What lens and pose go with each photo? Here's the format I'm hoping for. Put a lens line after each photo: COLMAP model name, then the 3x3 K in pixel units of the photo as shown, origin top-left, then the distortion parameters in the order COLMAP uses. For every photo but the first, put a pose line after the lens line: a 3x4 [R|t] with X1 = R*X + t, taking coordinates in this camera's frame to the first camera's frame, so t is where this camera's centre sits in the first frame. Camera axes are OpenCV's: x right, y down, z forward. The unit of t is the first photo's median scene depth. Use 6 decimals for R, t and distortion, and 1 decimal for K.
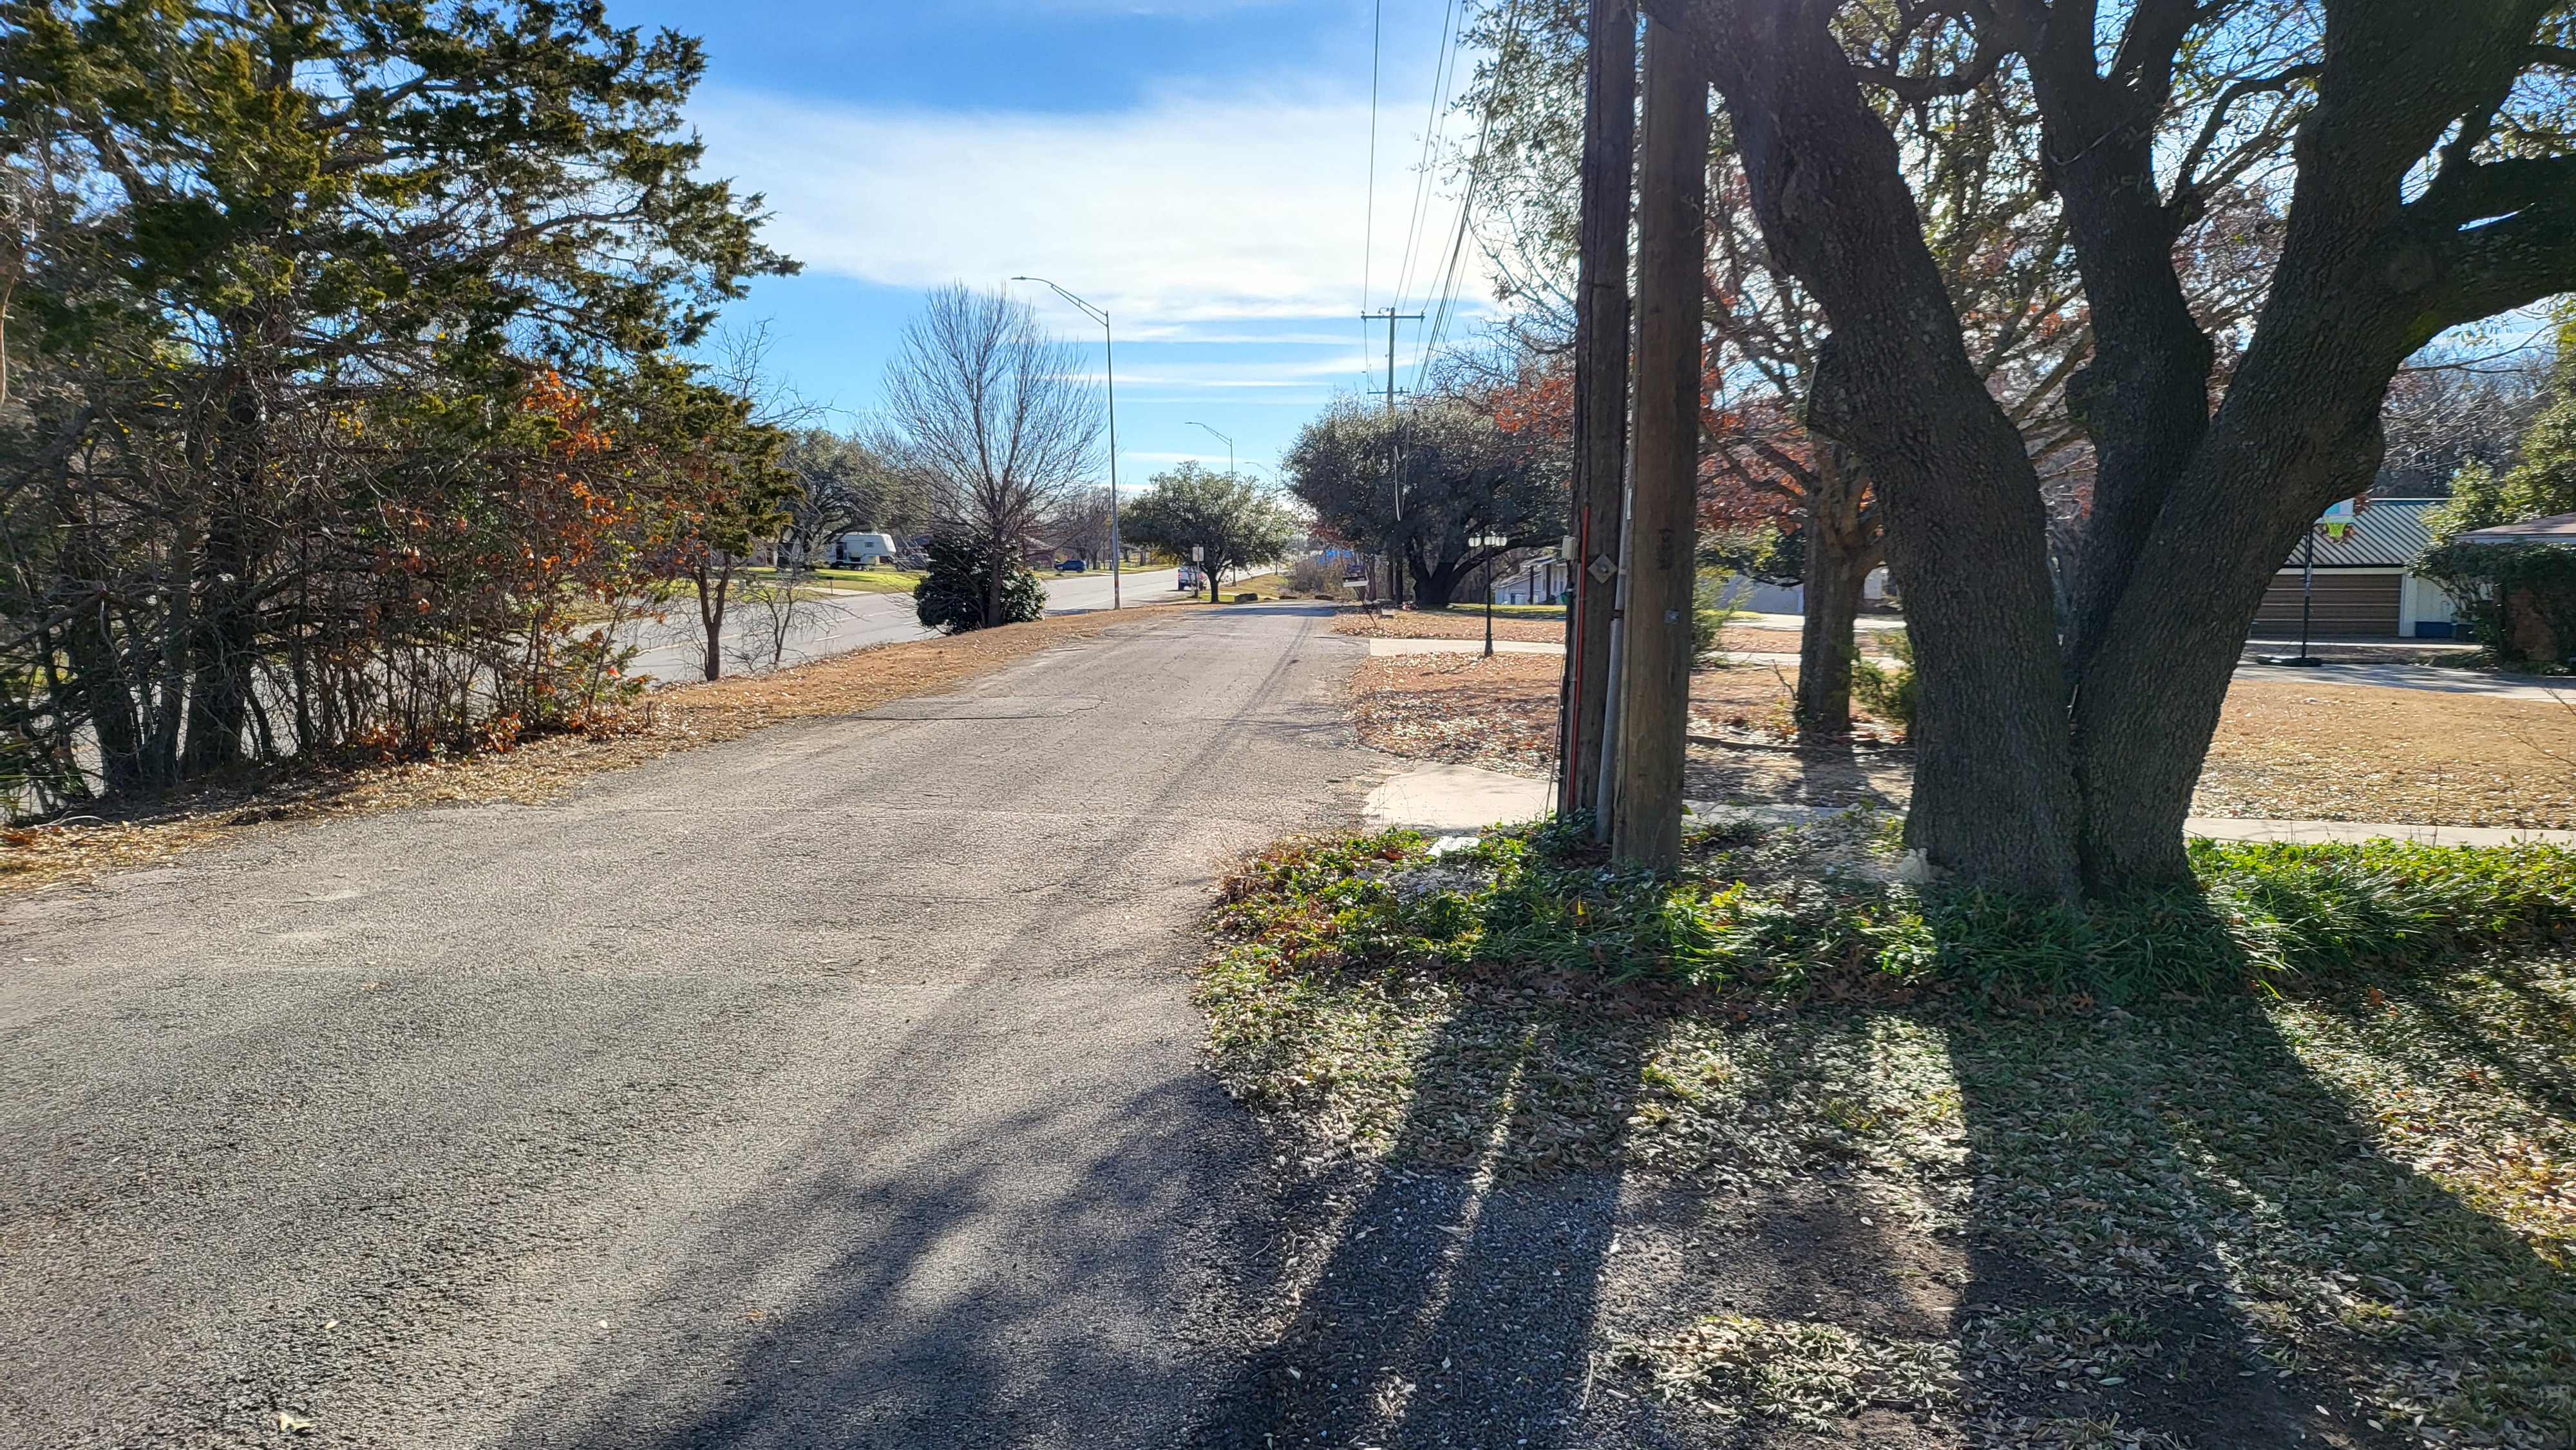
lens RADIAL K [[1819.7, 0, 1290.5], [0, 1819.7, 736.3], [0, 0, 1]] dist [0.025777, -0.015325]
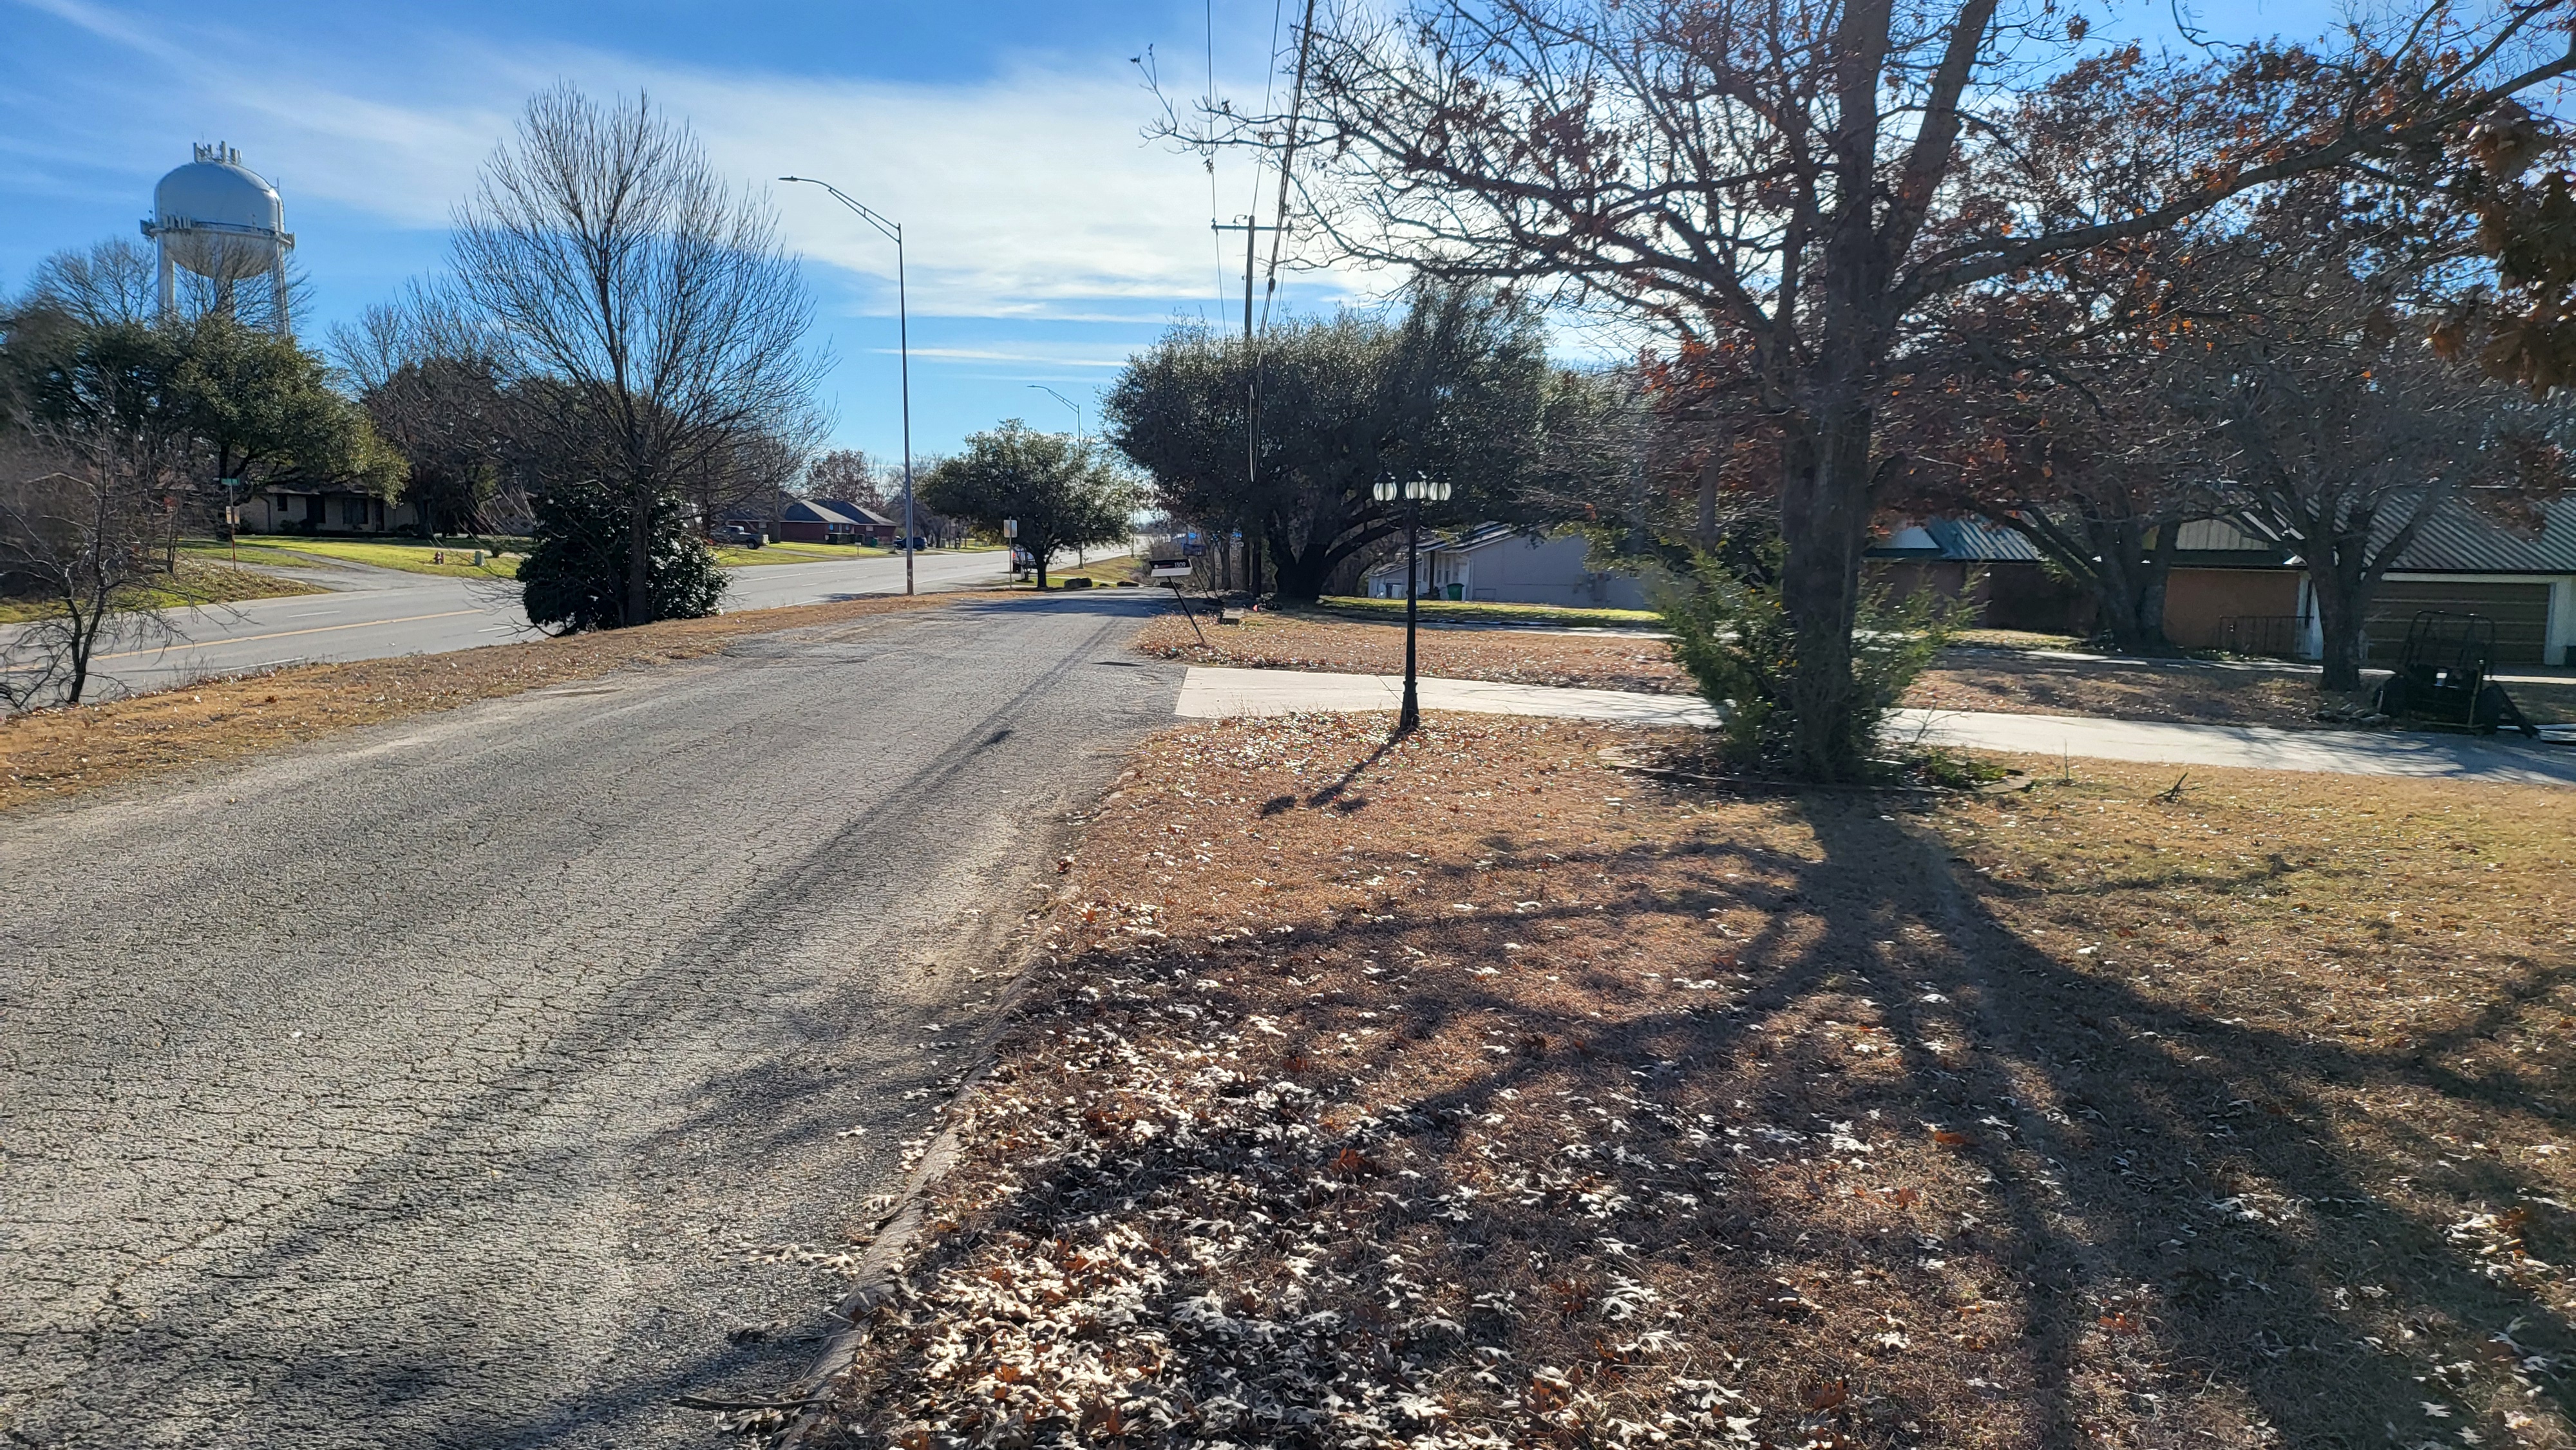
lens RADIAL K [[1819.7, 0, 1268.8], [0, 1819.7, 777.0], [0, 0, 1]] dist [0.025777, -0.015325]
pose [[0.997979, 0.011443, 0.062502, 0.014579], [-0.013349, 0.999456, 0.030161, -0.016120], [-0.062123, -0.030934, 0.997589, 0.183079]]
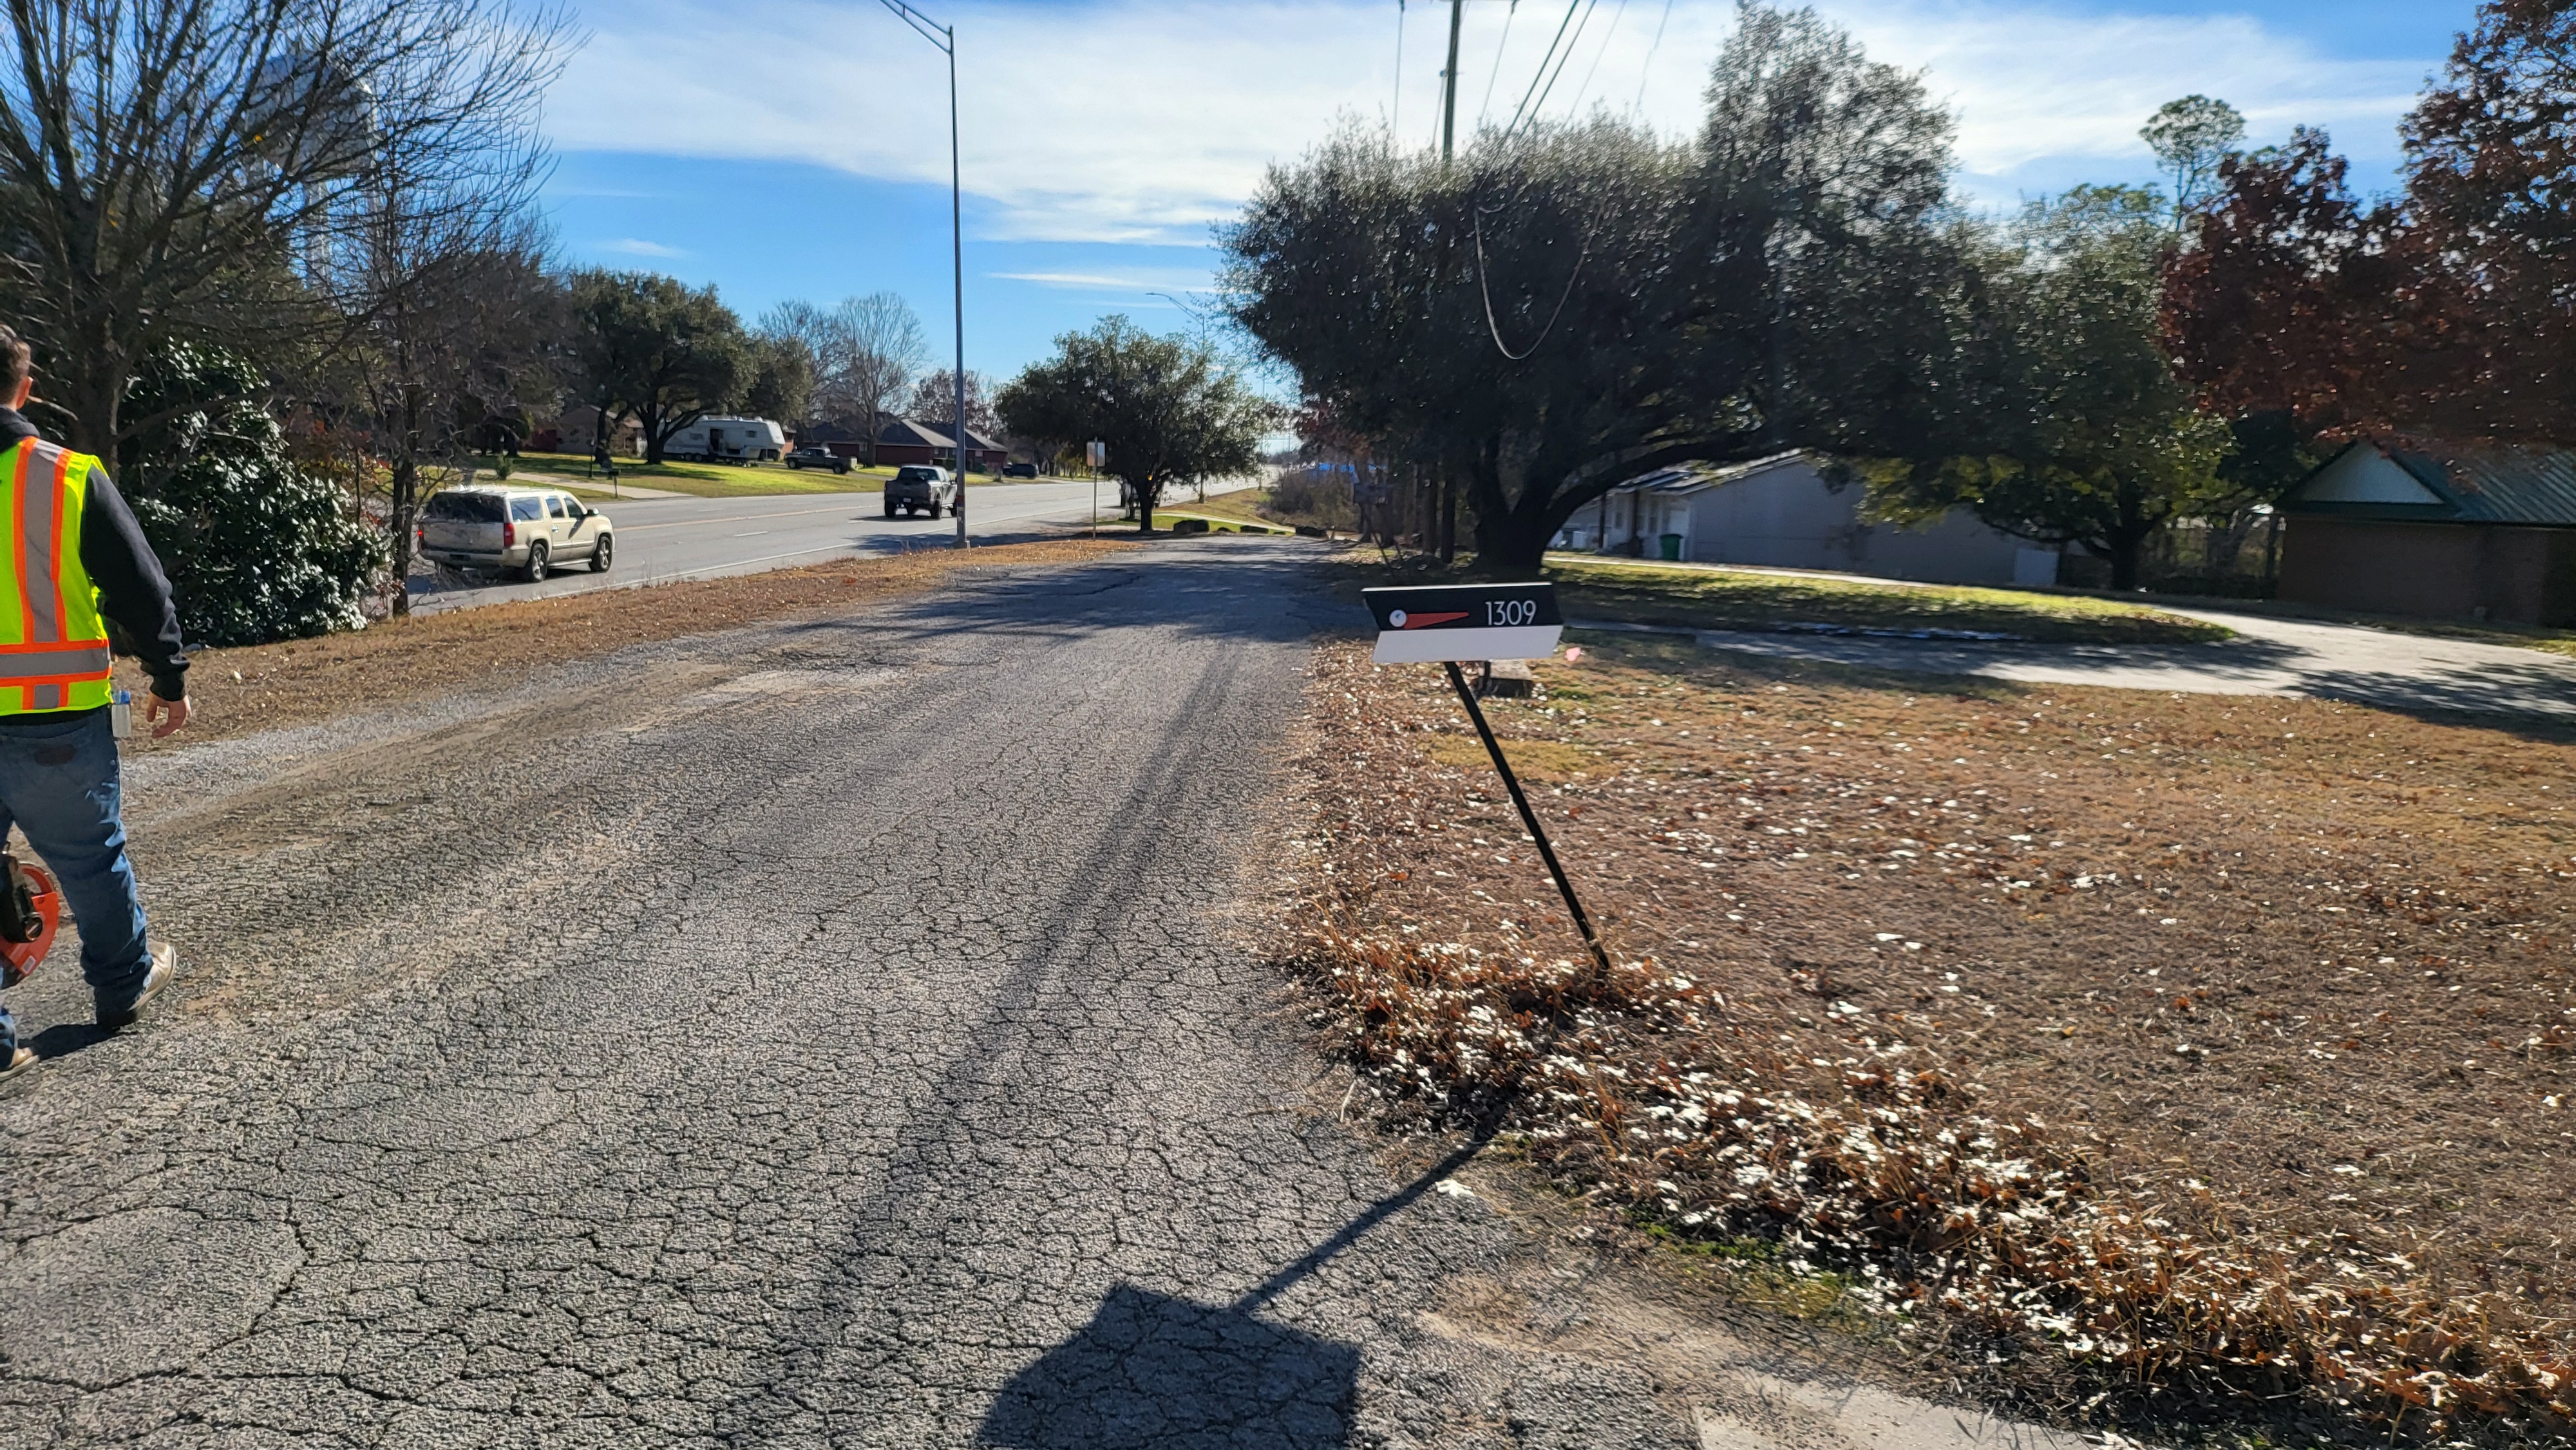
lens RADIAL K [[1819.7, 0, 1286.5], [0, 1819.7, 769.9], [0, 0, 1]] dist [0.025777, -0.015325]
pose [[0.999353, 0.035262, 0.007126, 0.010236], [-0.035649, 0.997269, 0.064681, -0.038873], [-0.004826, -0.064893, 0.997881, 0.406375]]
